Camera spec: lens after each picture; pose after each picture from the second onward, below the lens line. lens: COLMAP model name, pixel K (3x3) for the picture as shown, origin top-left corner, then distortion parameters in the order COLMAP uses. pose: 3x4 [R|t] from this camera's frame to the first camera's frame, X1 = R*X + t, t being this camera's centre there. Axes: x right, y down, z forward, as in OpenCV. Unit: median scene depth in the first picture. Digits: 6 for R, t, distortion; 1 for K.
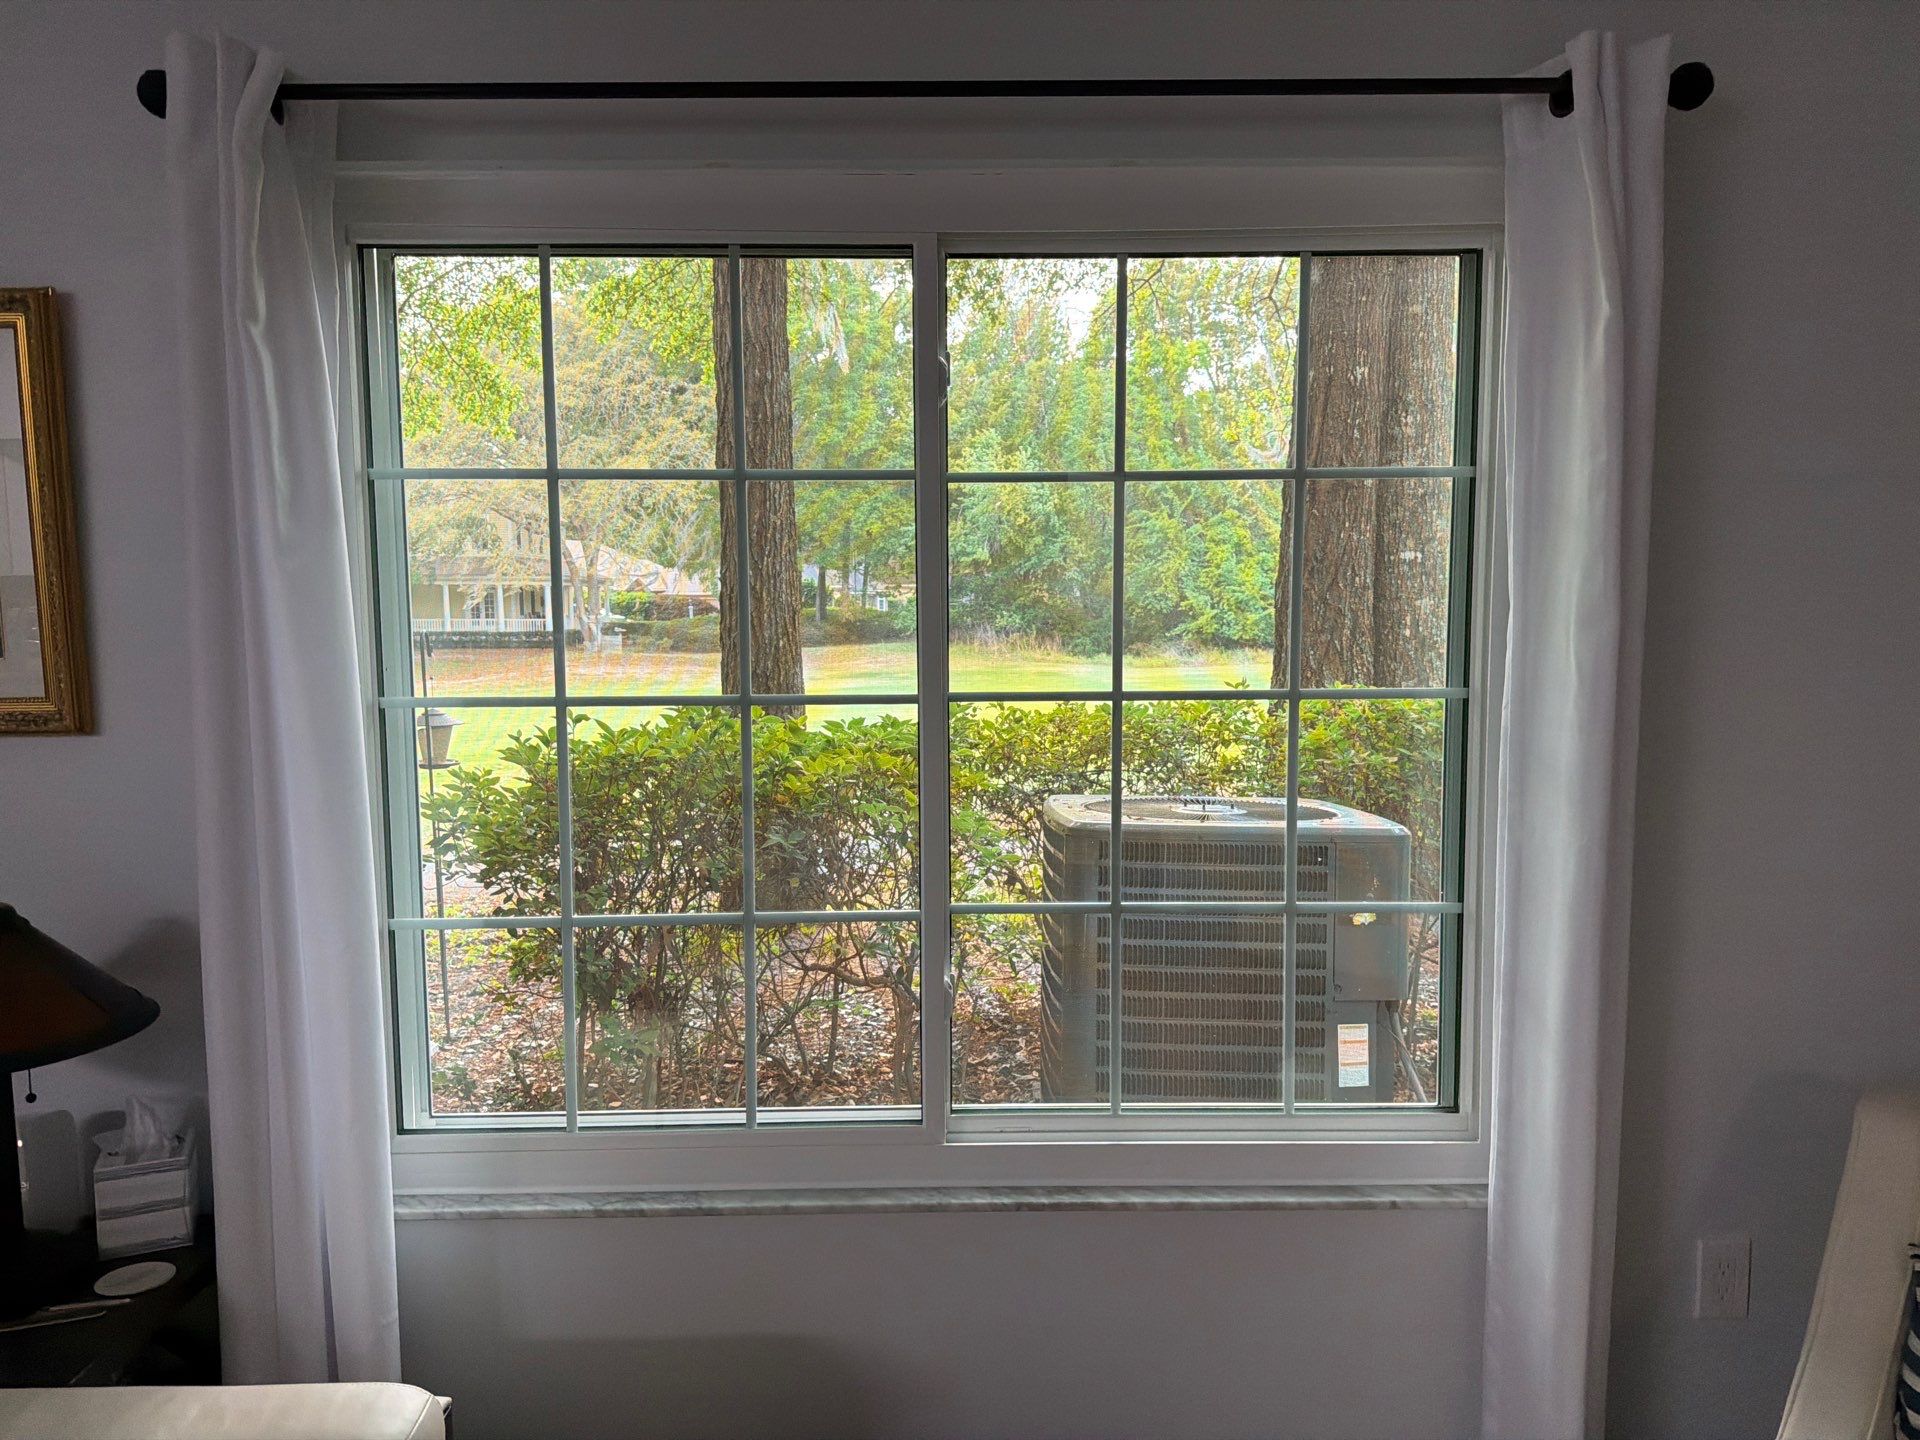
lens RADIAL K [[1358.4, 0, 962.4], [0, 1358.4, 724.2], [0, 0, 1]] dist [0.017574, -0.036148]
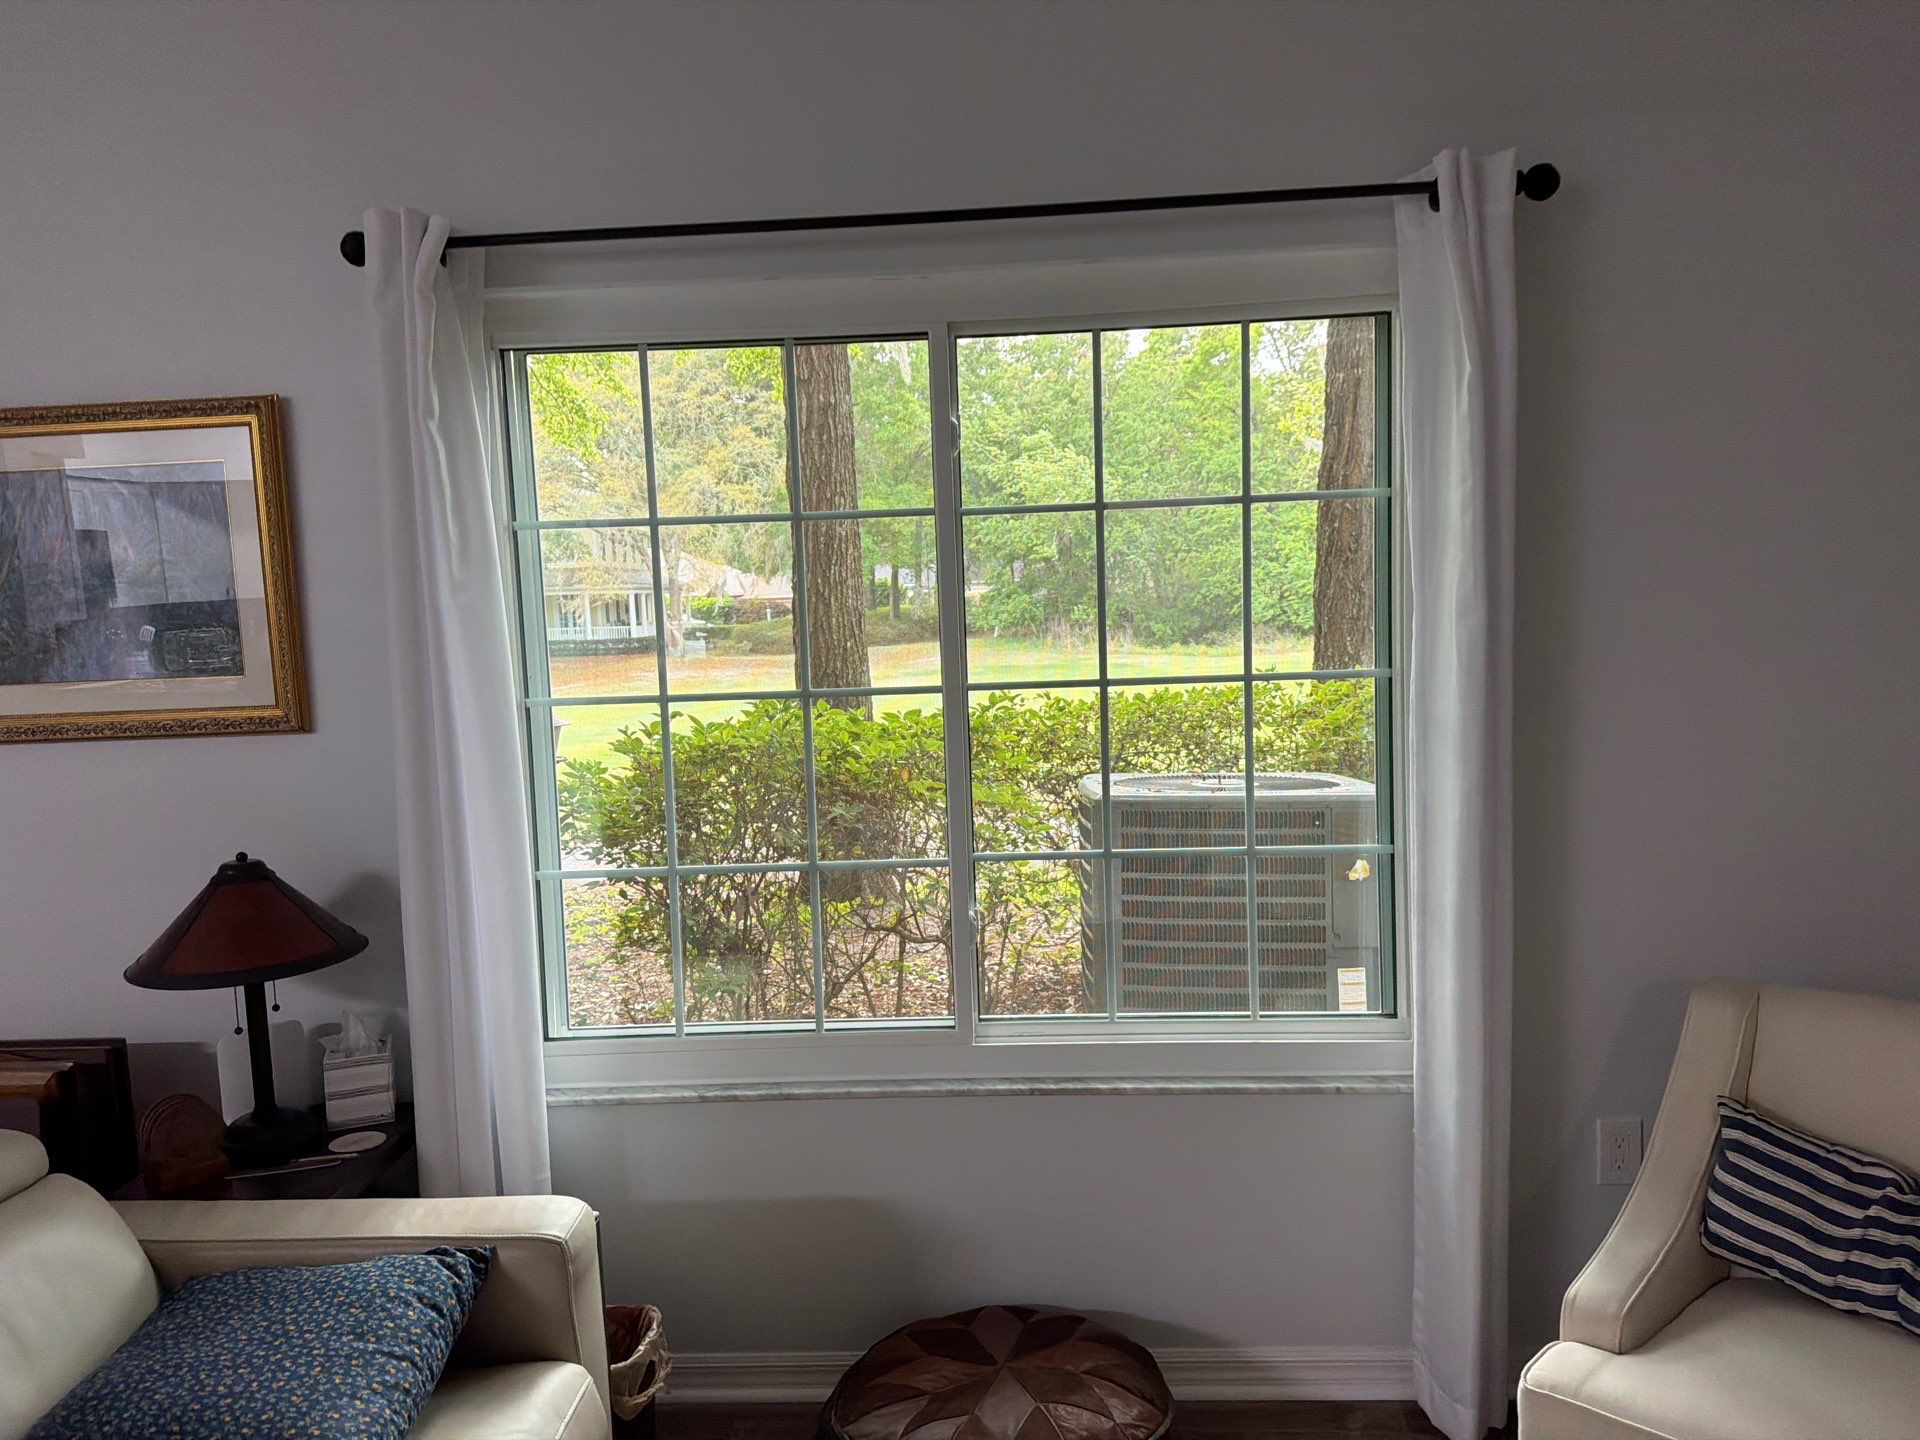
lens RADIAL K [[1358.4, 0, 950.2], [0, 1358.4, 718.8], [0, 0, 1]] dist [0.017574, -0.036148]
pose [[0.997475, -0.024663, -0.066605, 0.056907], [0.024615, 0.999696, -0.001537, 0.010844], [0.066622, -0.000107, 0.997778, -0.249688]]
